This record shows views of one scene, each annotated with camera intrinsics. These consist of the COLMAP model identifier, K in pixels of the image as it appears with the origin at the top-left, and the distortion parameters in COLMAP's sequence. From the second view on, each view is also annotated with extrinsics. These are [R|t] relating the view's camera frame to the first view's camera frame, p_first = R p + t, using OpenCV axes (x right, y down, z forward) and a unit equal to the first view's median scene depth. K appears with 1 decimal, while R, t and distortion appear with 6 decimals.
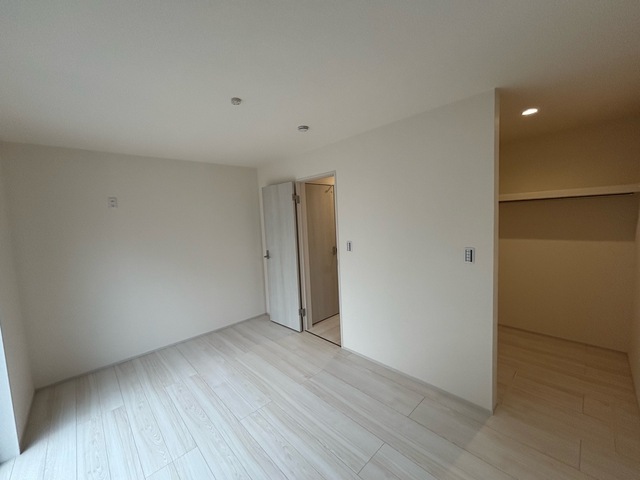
lens RADIAL K [[257.2, 0, 320.7], [0, 257.2, 238.6], [0, 0, 1]] dist [0.004297, 0.000436]
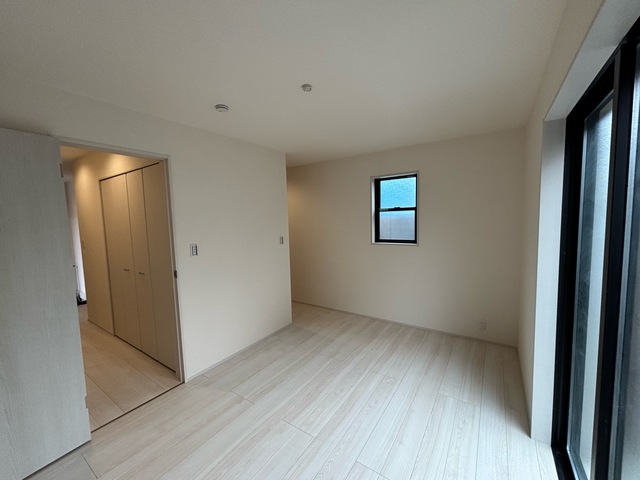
lens RADIAL K [[257.2, 0, 320.7], [0, 257.2, 240.3], [0, 0, 1]] dist [0.004297, 0.000436]
pose [[-0.205679, -0.031921, 0.978099, -1.106907], [0.113480, 0.991948, 0.056236, -0.002542], [-0.972018, 0.122561, -0.200400, 1.032497]]
